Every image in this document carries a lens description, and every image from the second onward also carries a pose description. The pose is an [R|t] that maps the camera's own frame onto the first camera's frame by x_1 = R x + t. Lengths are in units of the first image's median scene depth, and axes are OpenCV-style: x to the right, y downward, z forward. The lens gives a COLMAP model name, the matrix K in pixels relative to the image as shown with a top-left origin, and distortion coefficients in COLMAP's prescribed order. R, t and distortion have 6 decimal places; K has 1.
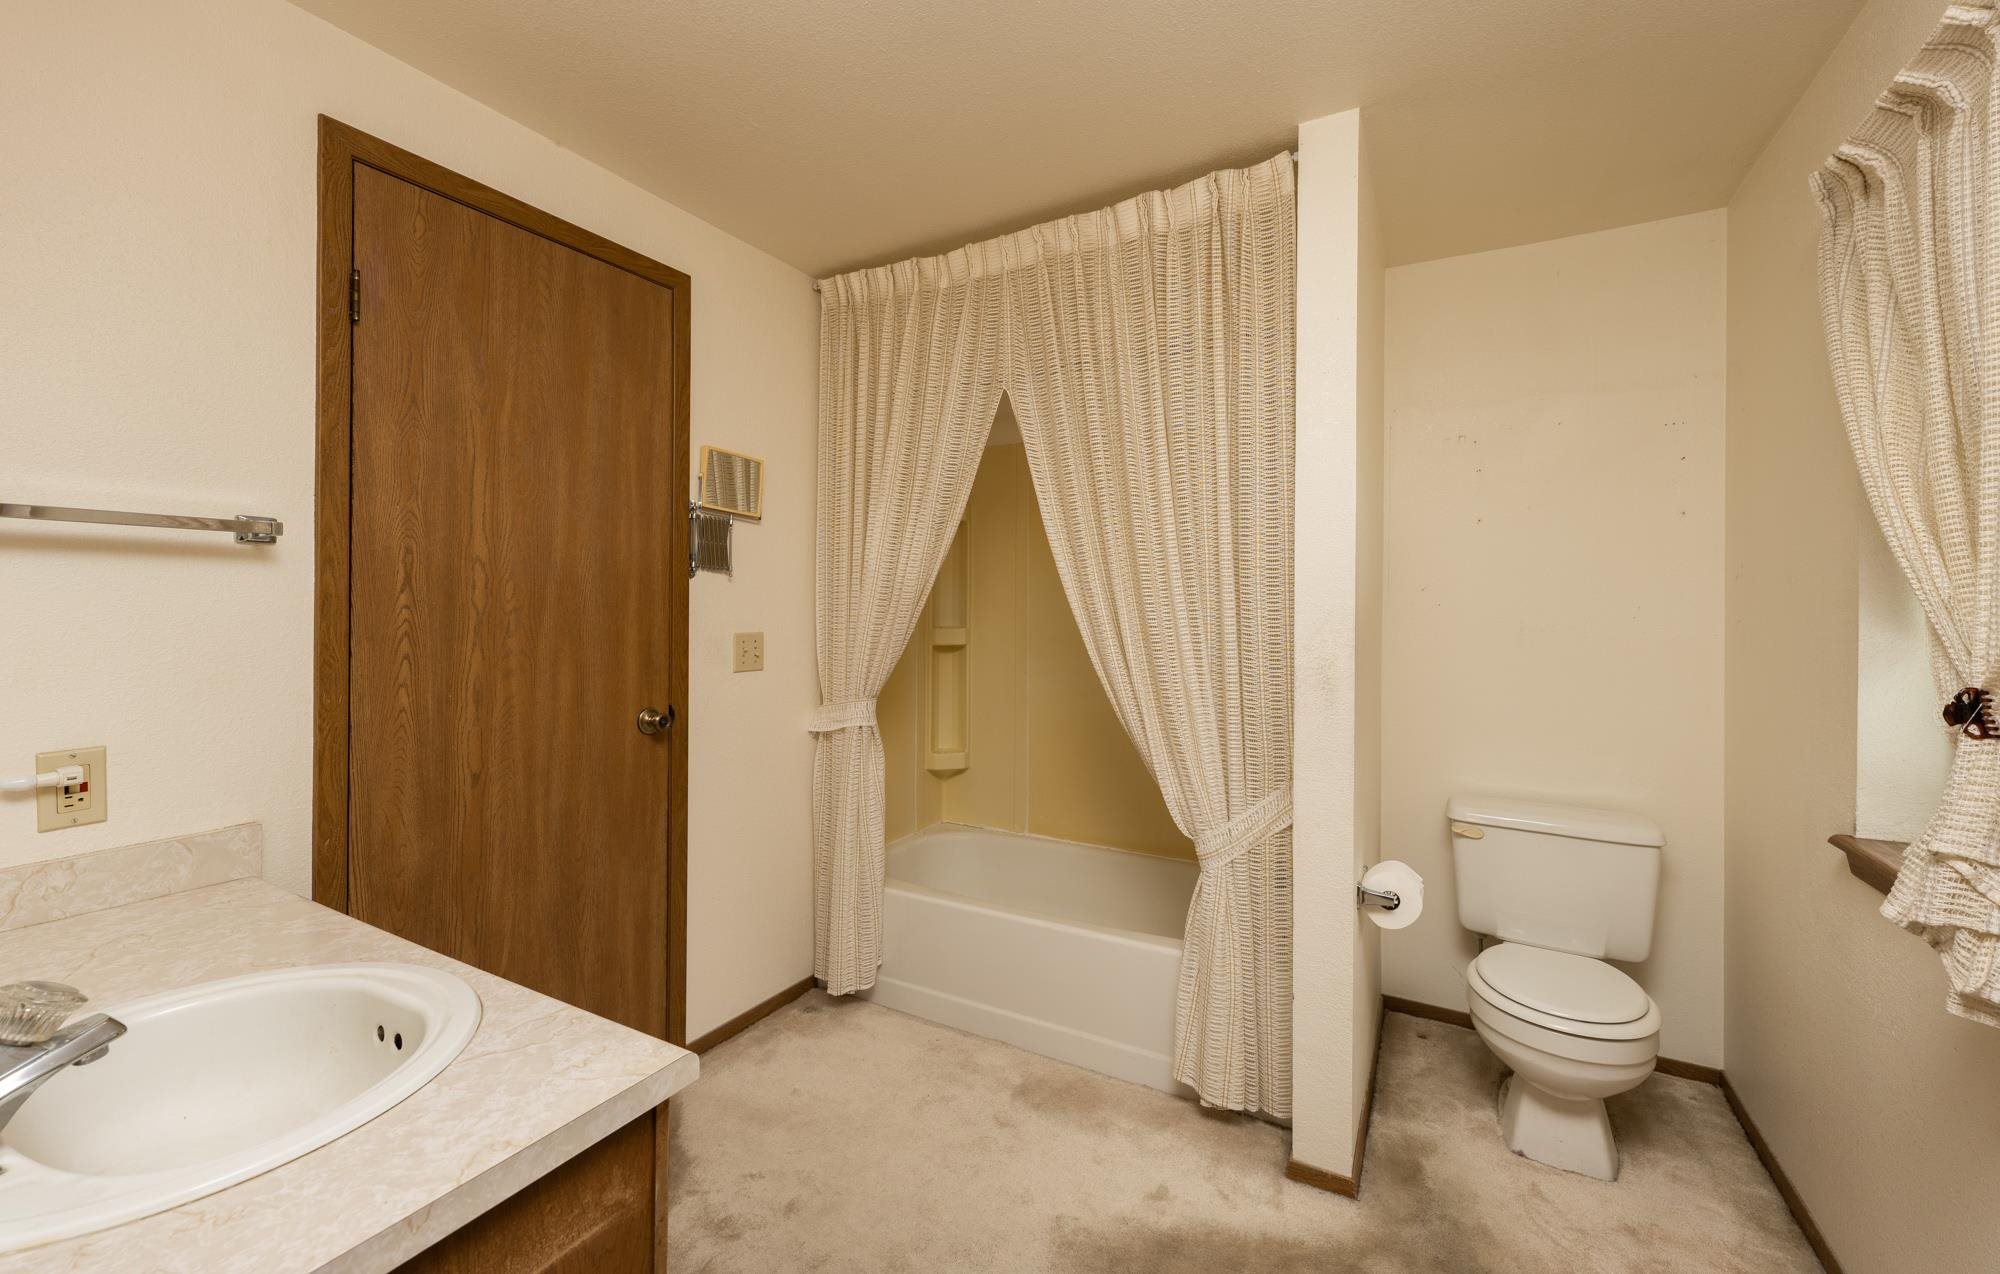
lens RADIAL K [[810.3, 0, 997.3], [0, 810.3, 603.5], [0, 0, 1]] dist [-0.001092, 0.000431]
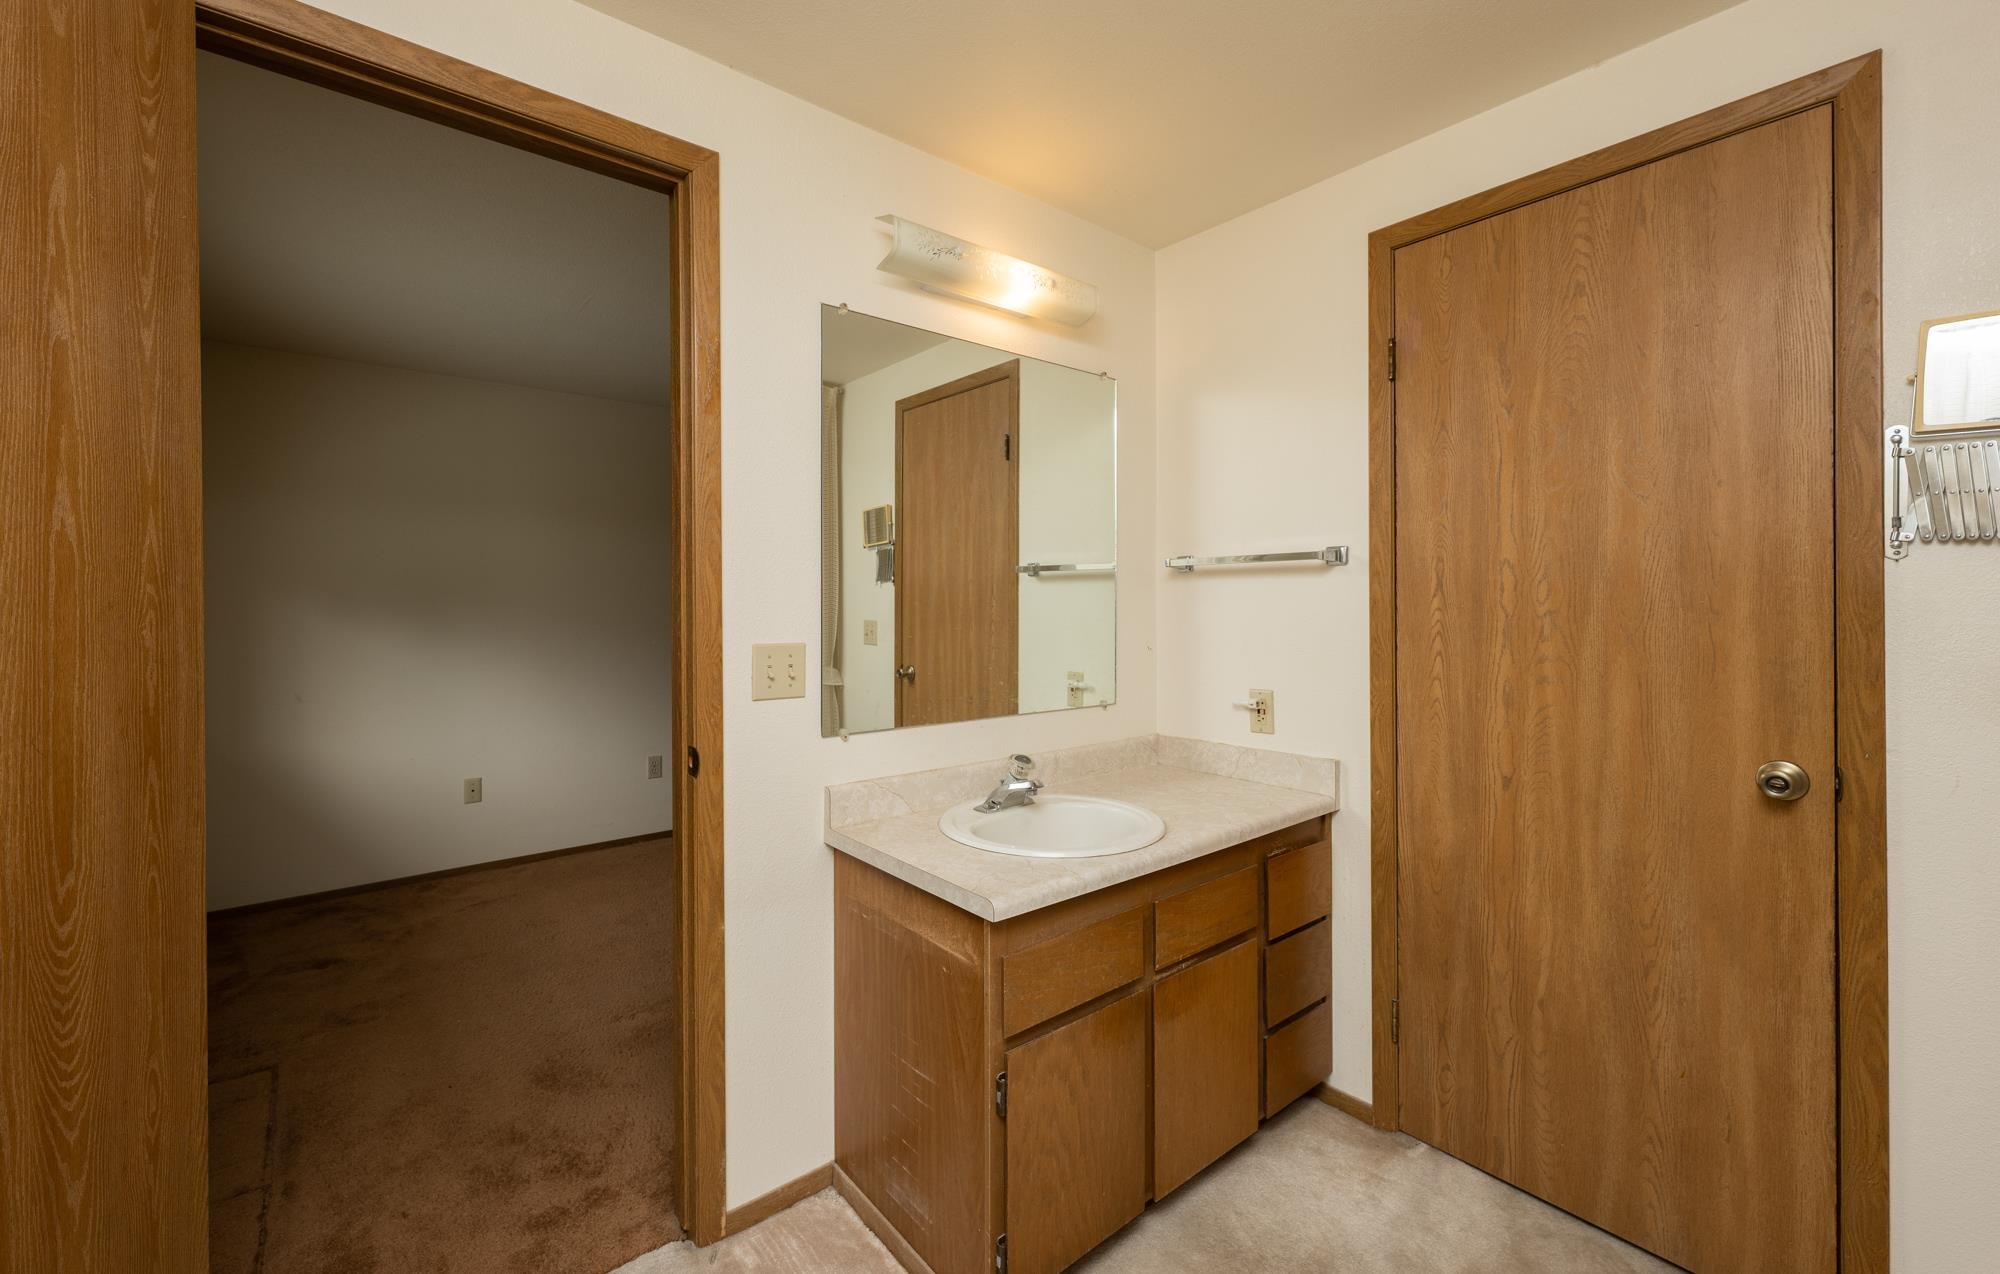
lens RADIAL K [[810.3, 0, 987.1], [0, 810.3, 604.0], [0, 0, 1]] dist [-0.001092, 0.000431]
pose [[-0.365795, -0.006659, -0.930672, 0.518240], [0.002906, 0.999961, -0.008297, 0.004031], [0.930691, -0.005740, -0.365761, 0.769968]]
